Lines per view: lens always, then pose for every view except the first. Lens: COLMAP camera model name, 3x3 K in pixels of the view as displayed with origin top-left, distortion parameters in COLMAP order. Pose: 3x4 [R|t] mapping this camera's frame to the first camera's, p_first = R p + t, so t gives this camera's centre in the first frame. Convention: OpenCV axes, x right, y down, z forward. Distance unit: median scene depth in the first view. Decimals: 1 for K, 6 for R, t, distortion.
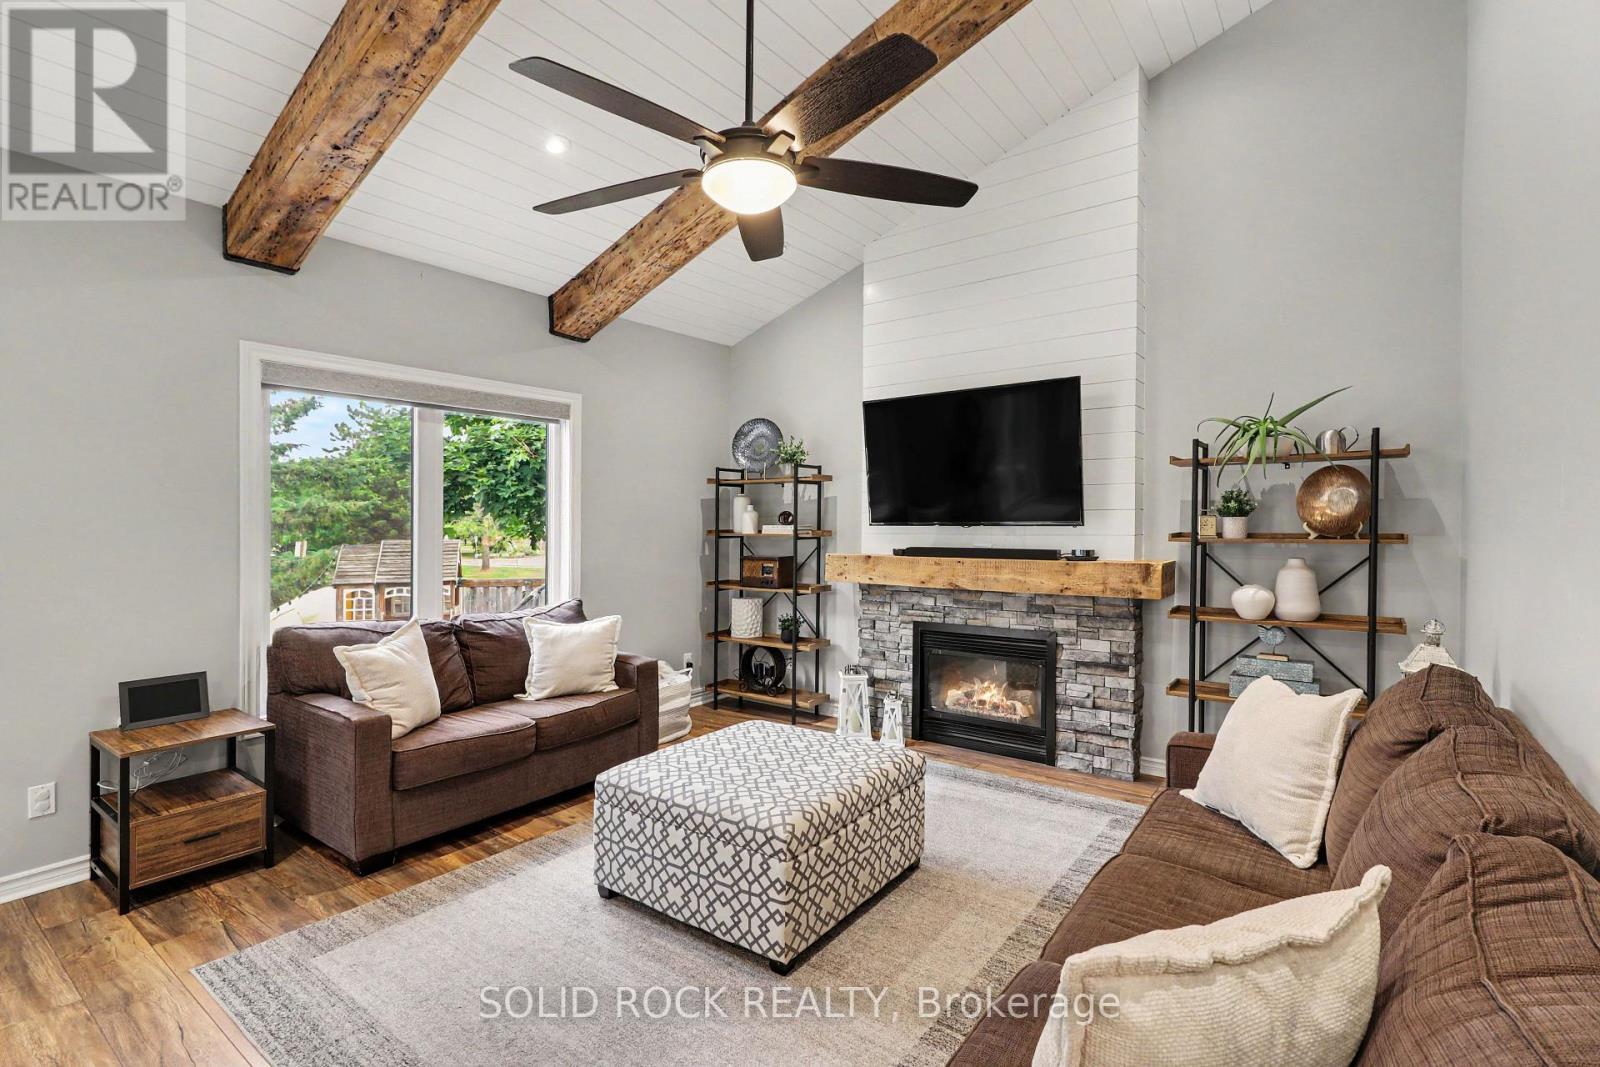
lens RADIAL K [[738.4, 0, 817.1], [0, 738.4, 509.8], [0, 0, 1]] dist [0.002553, 0.000447]
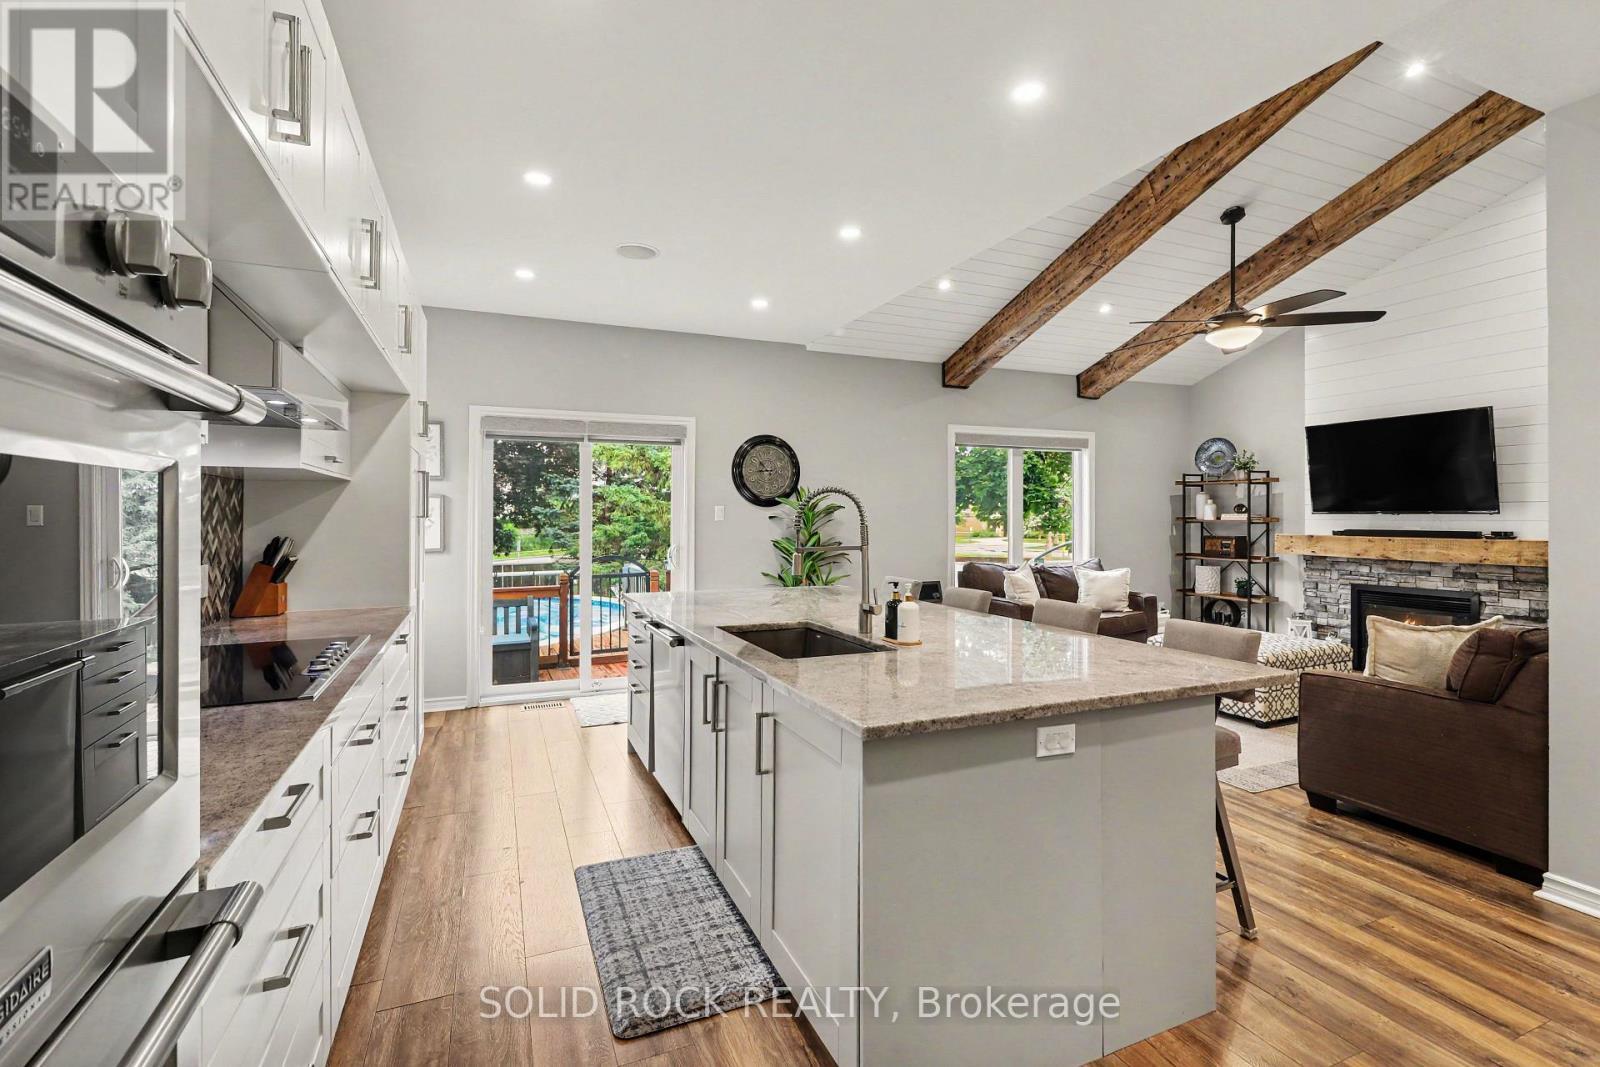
lens RADIAL K [[738.4, 0, 815.0], [0, 738.4, 501.7], [0, 0, 1]] dist [0.003088, -0.000306]
pose [[0.866046, -0.008969, -0.499883, -0.044472], [0.009398, 0.999954, -0.001660, -0.008350], [0.499875, -0.003260, 0.866091, -0.694270]]
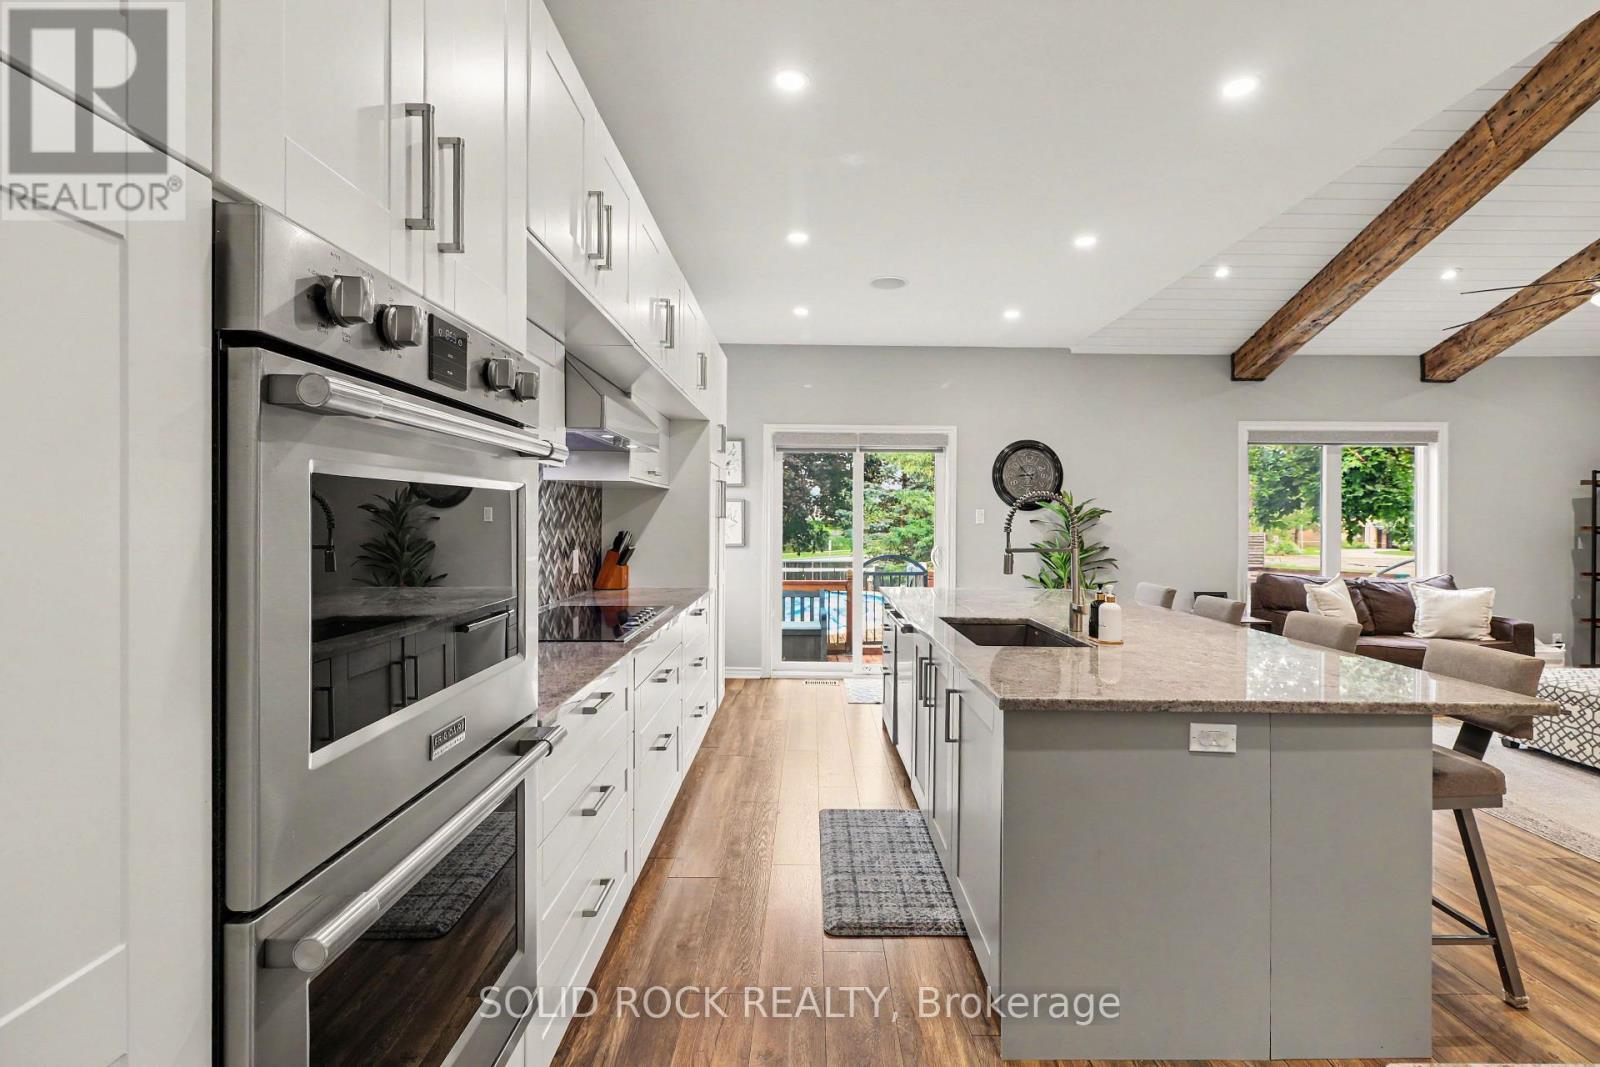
lens RADIAL K [[738.4, 0, 817.1], [0, 738.4, 509.8], [0, 0, 1]] dist [0.002553, 0.000447]
pose [[0.600023, -0.002492, -0.799979, 0.064391], [0.006516, 0.999977, 0.001772, -0.008428], [0.799956, -0.006276, 0.600026, -0.707585]]
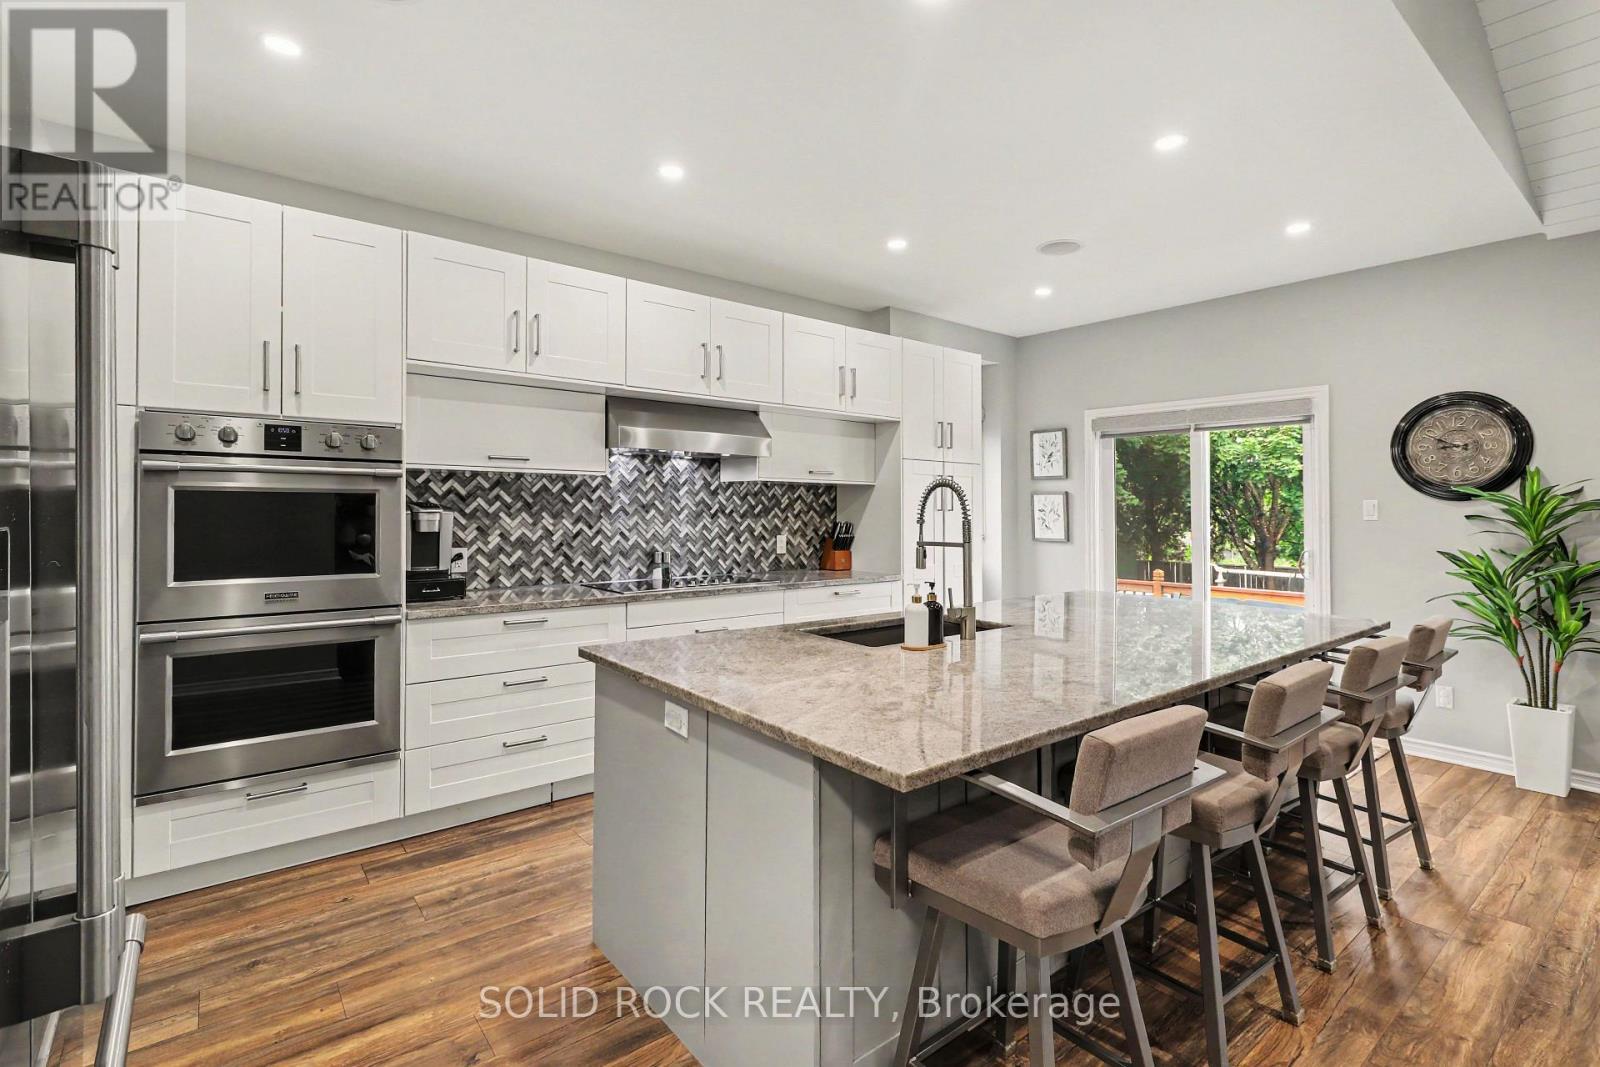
lens RADIAL K [[738.4, 0, 817.1], [0, 738.4, 509.8], [0, 0, 1]] dist [0.002553, 0.000447]
pose [[-0.259298, 0.001315, -0.965796, 0.252185], [0.009490, 0.999954, -0.001187, 0.002085], [0.965751, -0.009474, -0.259299, -0.105758]]
